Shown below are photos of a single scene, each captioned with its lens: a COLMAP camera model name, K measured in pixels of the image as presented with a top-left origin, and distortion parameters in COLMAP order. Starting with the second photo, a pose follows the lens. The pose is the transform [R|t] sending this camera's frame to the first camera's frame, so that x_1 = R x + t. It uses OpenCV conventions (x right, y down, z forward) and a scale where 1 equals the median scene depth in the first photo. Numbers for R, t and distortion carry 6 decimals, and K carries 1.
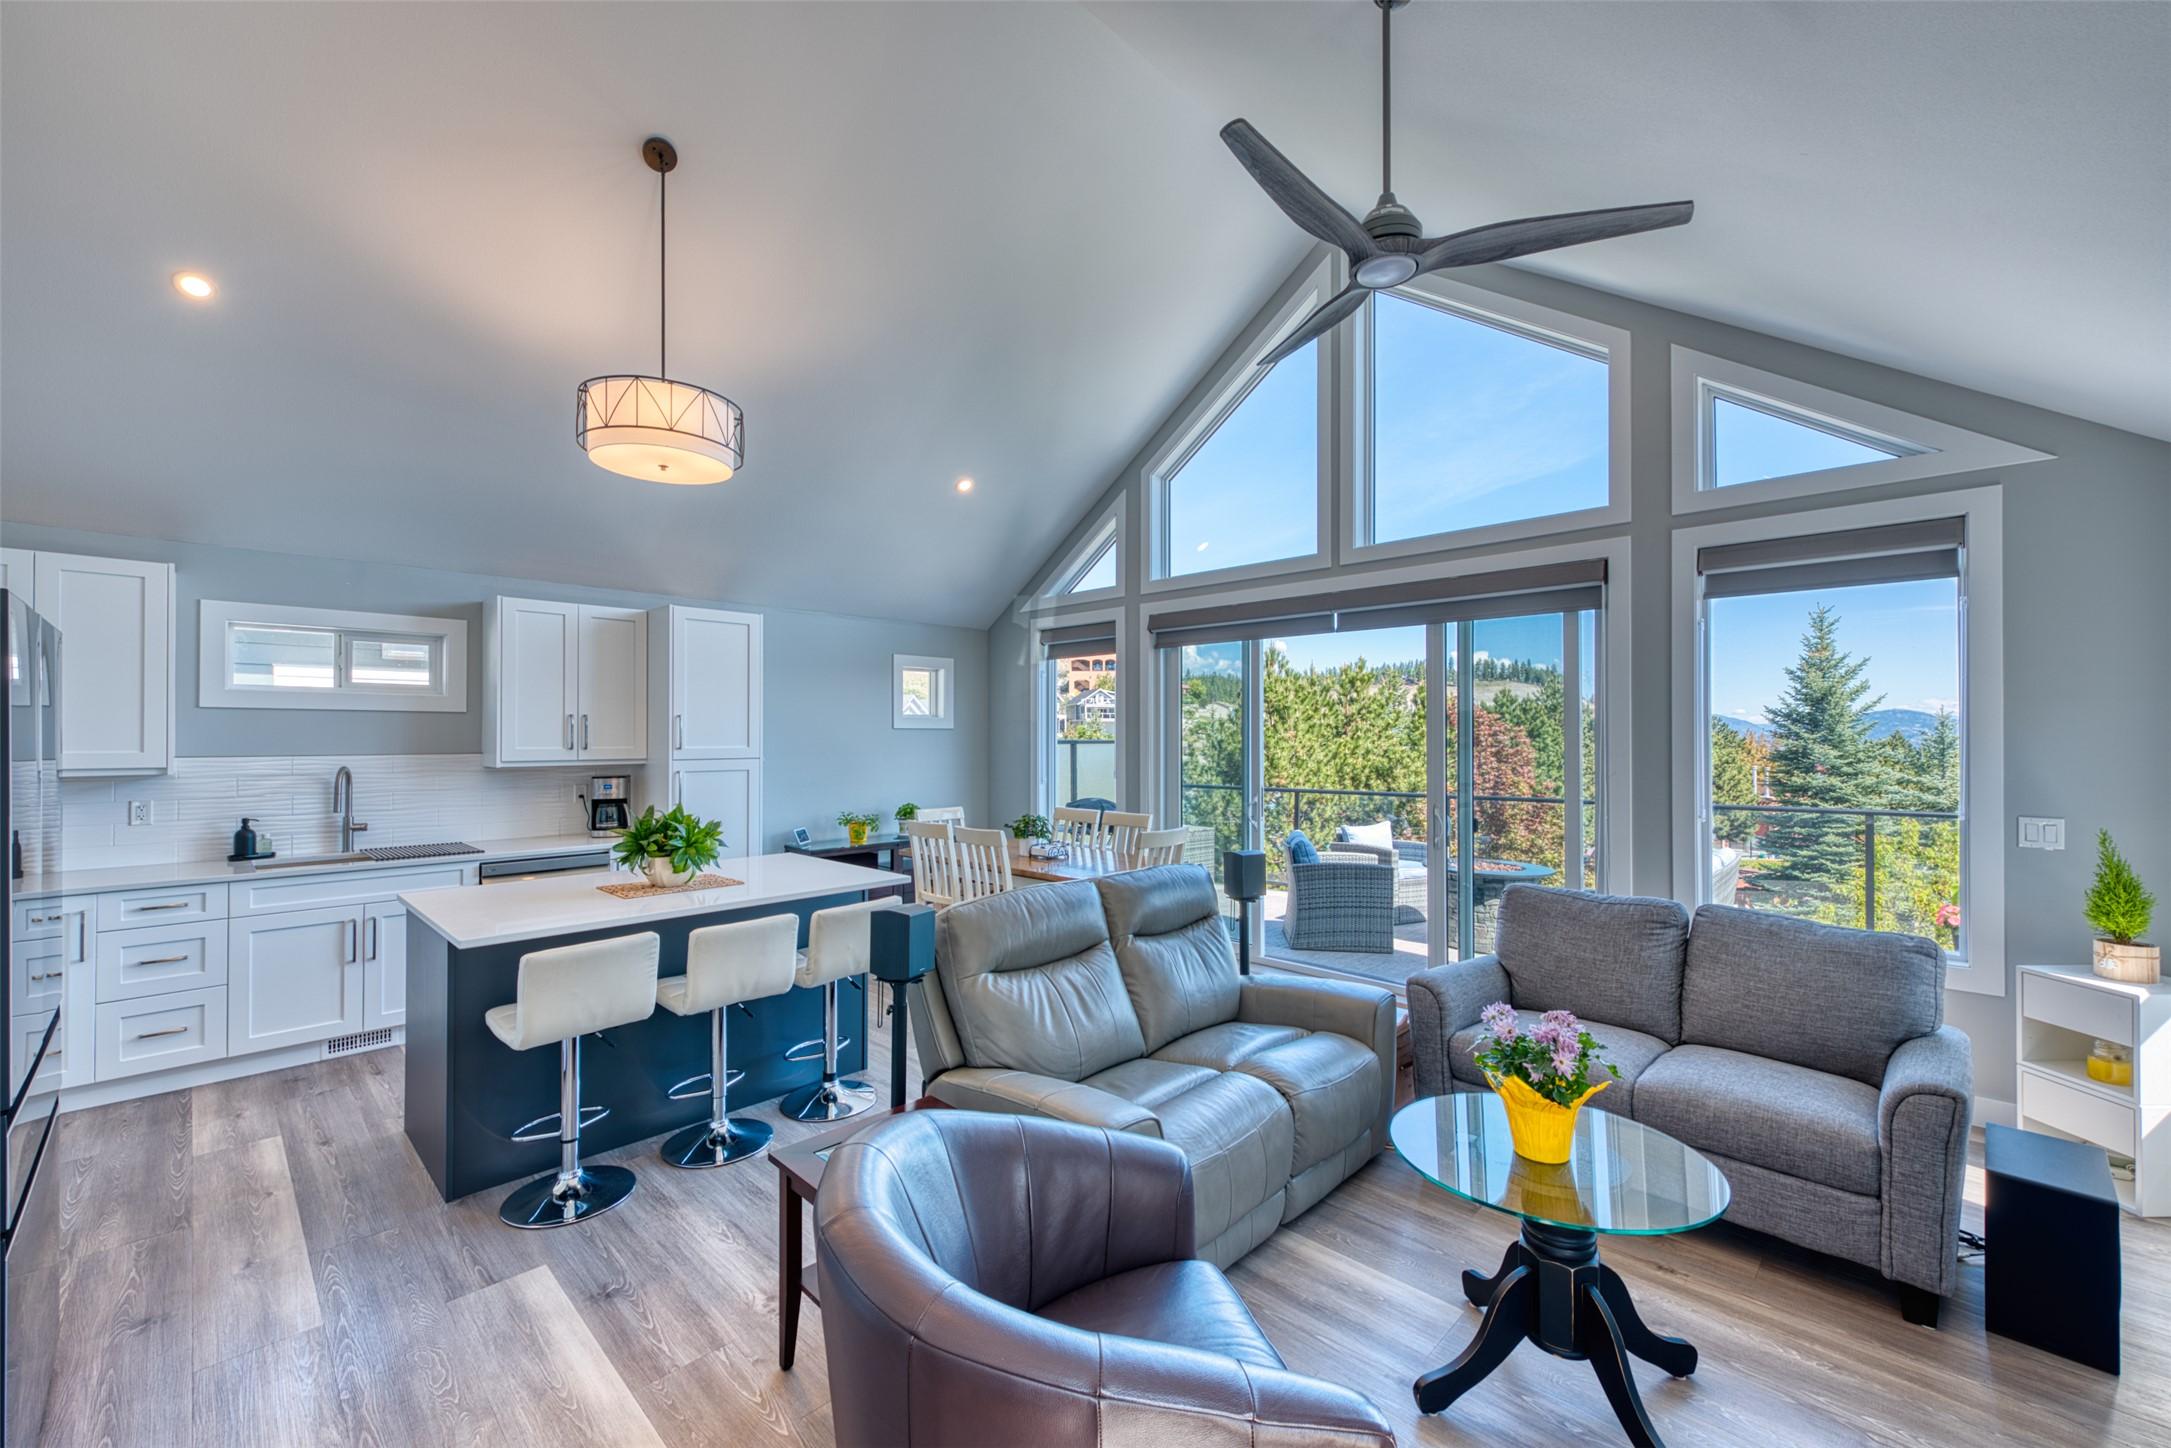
lens RADIAL K [[870.6, 0, 1079.8], [0, 870.6, 730.7], [0, 0, 1]] dist [0.012488, -0.002216]
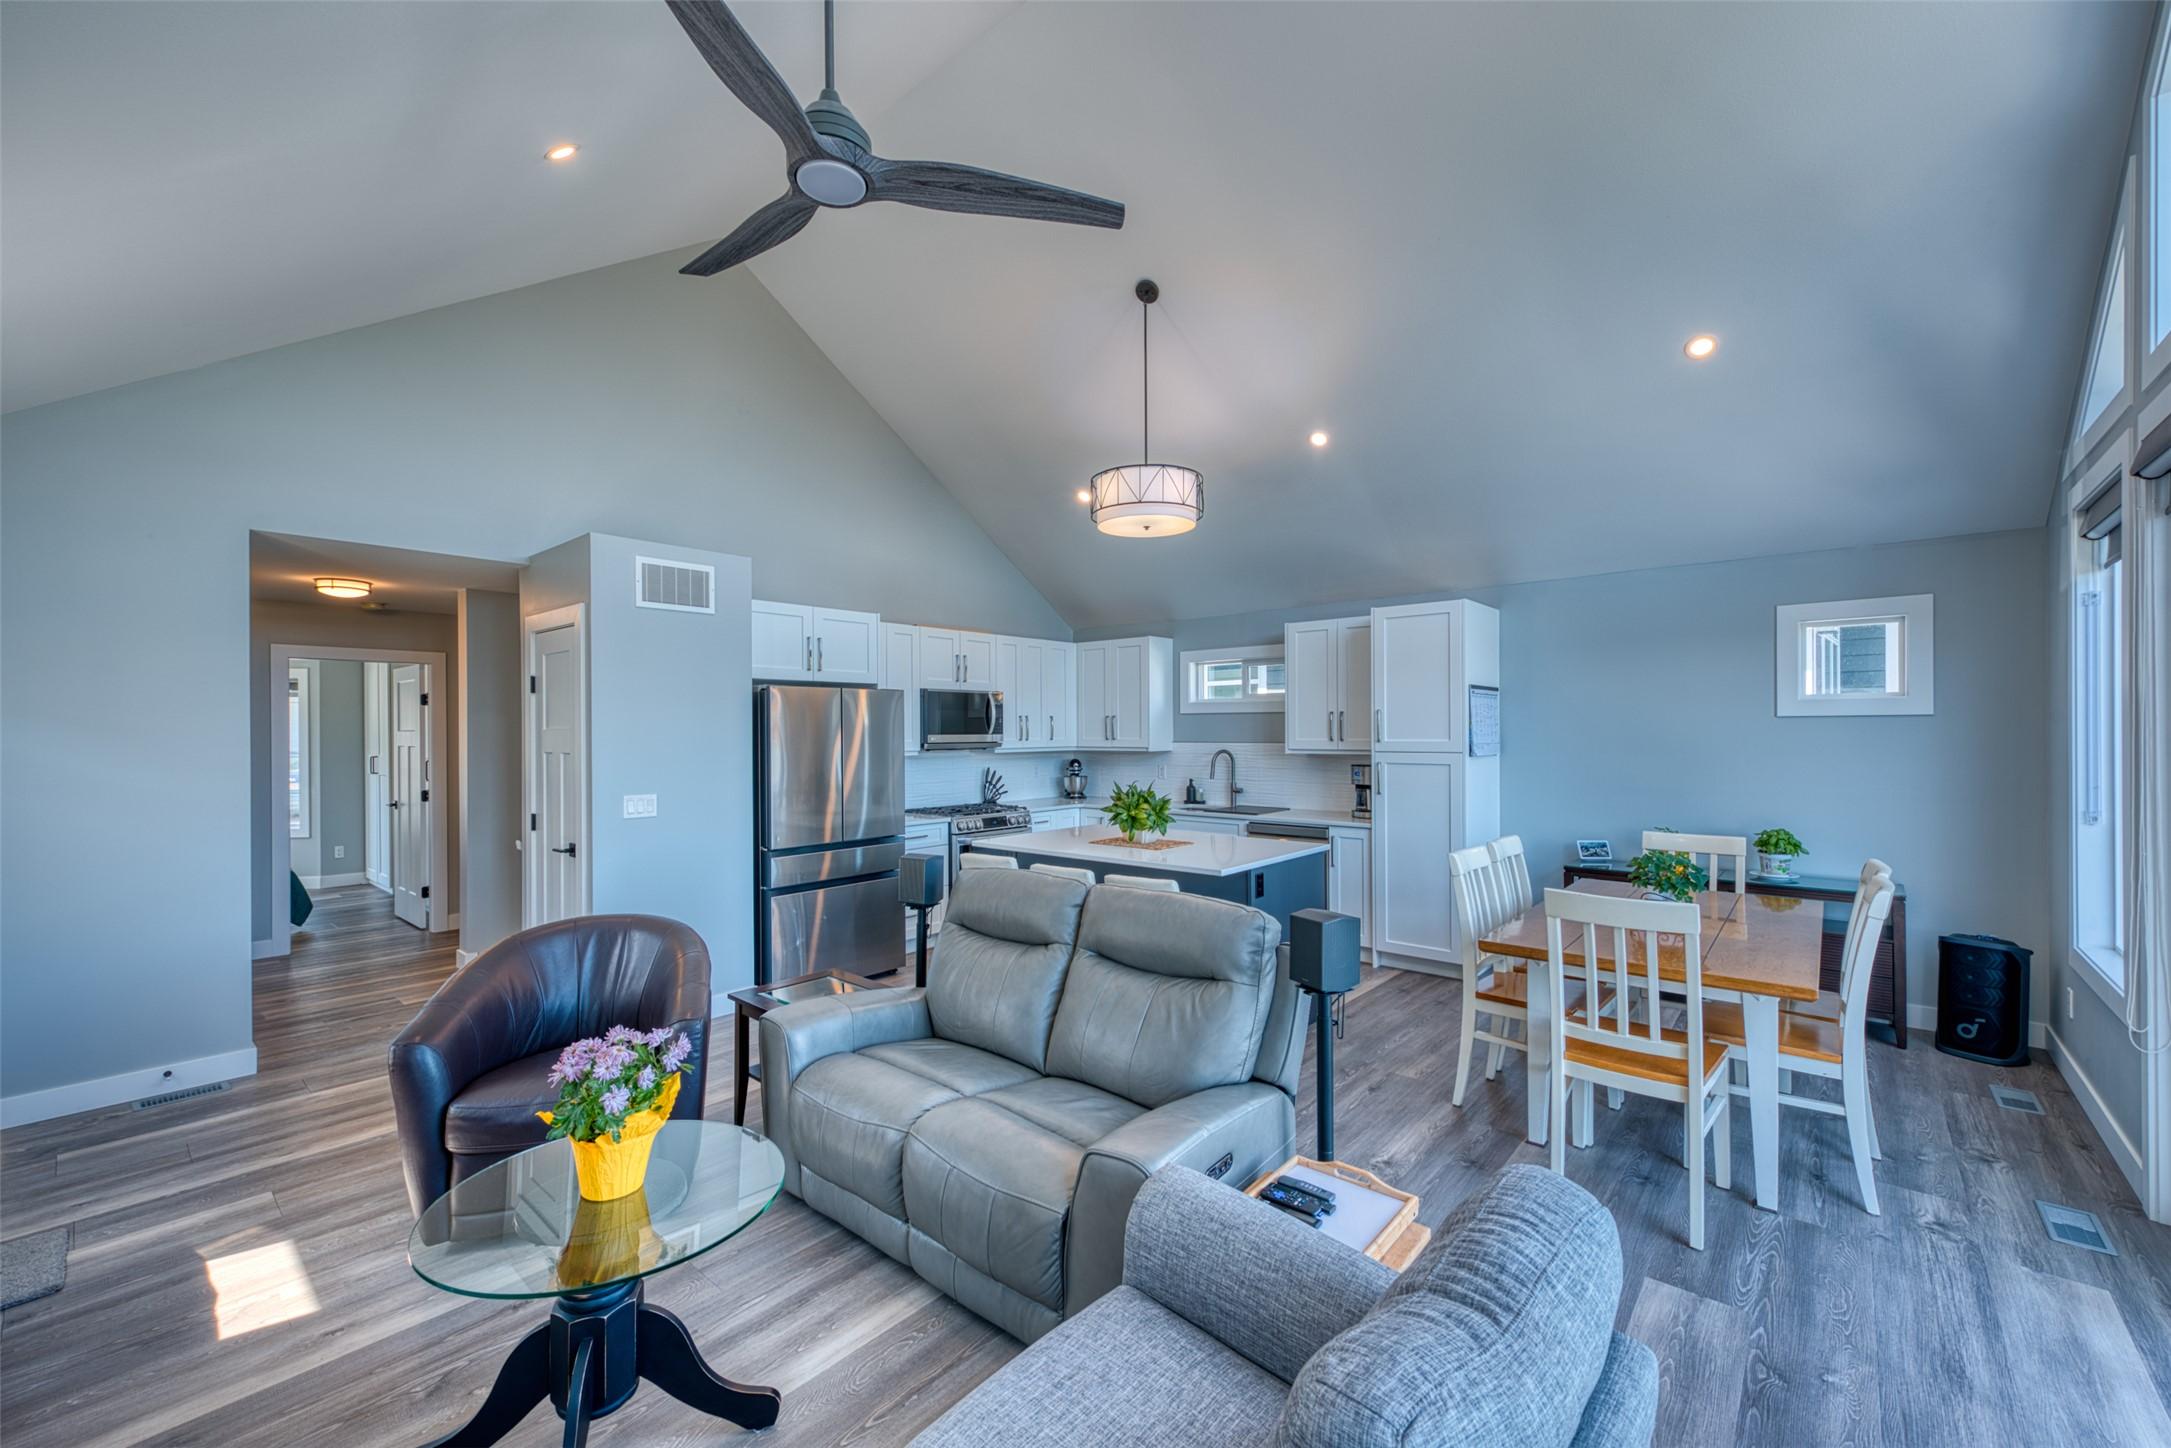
lens RADIAL K [[865.6, 0, 1078.8], [0, 865.6, 730.7], [0, 0, 1]] dist [0.006684, -0.001169]
pose [[0.059645, 0.000004, -0.998220, 0.722924], [0.009637, 0.999953, 0.000580, 0.004431], [0.998173, -0.009654, 0.059642, 0.712619]]
